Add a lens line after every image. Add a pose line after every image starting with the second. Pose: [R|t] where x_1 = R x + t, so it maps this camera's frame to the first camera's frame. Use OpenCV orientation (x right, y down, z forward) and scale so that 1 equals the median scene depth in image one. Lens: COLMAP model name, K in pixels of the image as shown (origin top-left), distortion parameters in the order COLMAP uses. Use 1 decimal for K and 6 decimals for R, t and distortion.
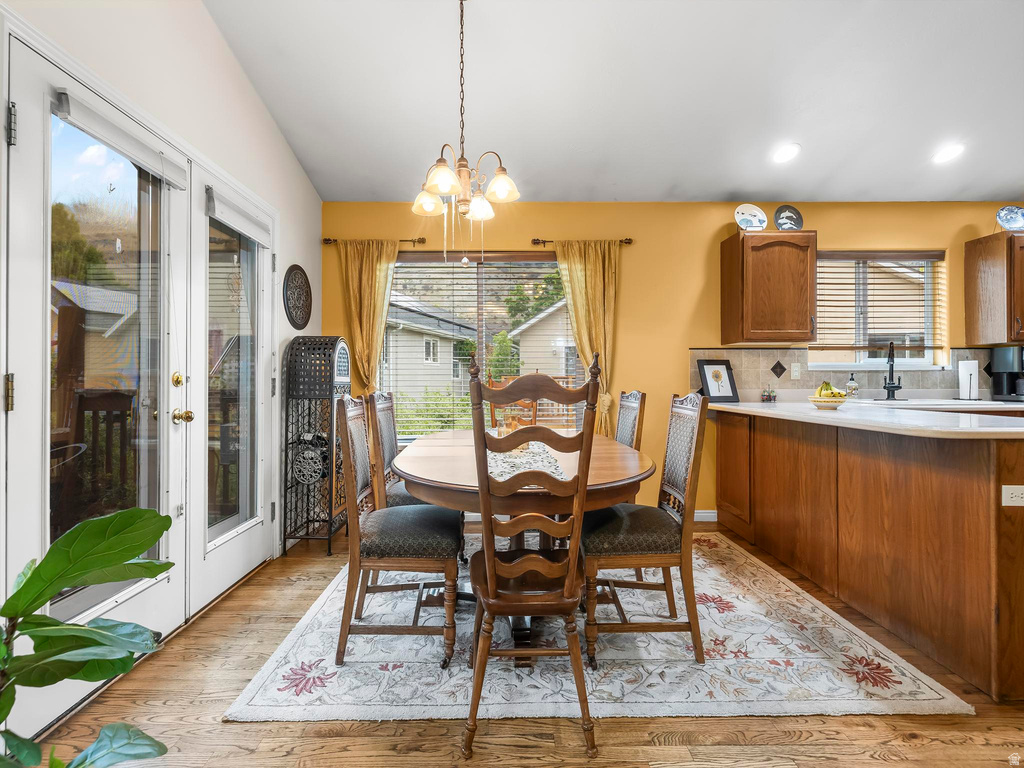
lens RADIAL K [[432.4, 0, 503.7], [0, 432.4, 377.3], [0, 0, 1]] dist [0.000033, 0.000209]
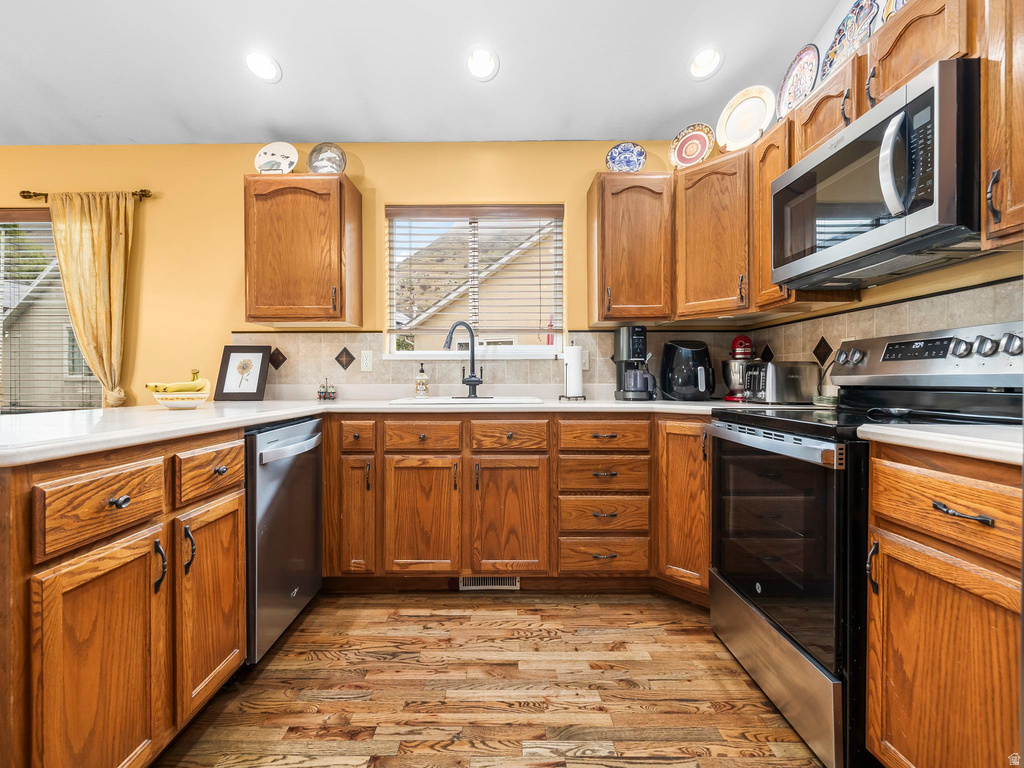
lens RADIAL K [[432.4, 0, 506.8], [0, 432.4, 383.4], [0, 0, 1]] dist [0.000033, 0.000209]
pose [[0.999959, -0.001268, -0.008928, 0.986215], [0.001396, 0.999896, 0.014381, 0.016467], [0.008908, -0.014393, 0.999857, 0.235240]]
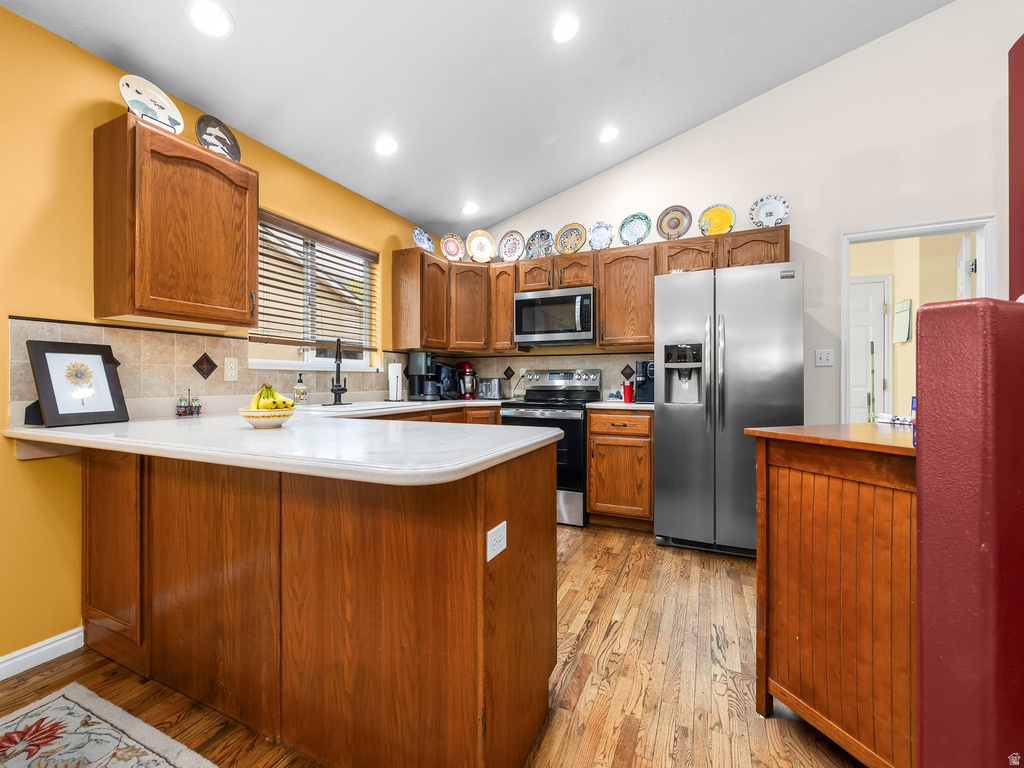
lens RADIAL K [[432.4, 0, 502.0], [0, 432.4, 383.8], [0, 0, 1]] dist [0.000033, 0.000209]
pose [[0.438093, -0.003786, 0.898922, 0.250456], [-0.005267, 0.999963, 0.006779, 0.002398], [-0.898914, -0.007705, 0.438057, 0.314721]]
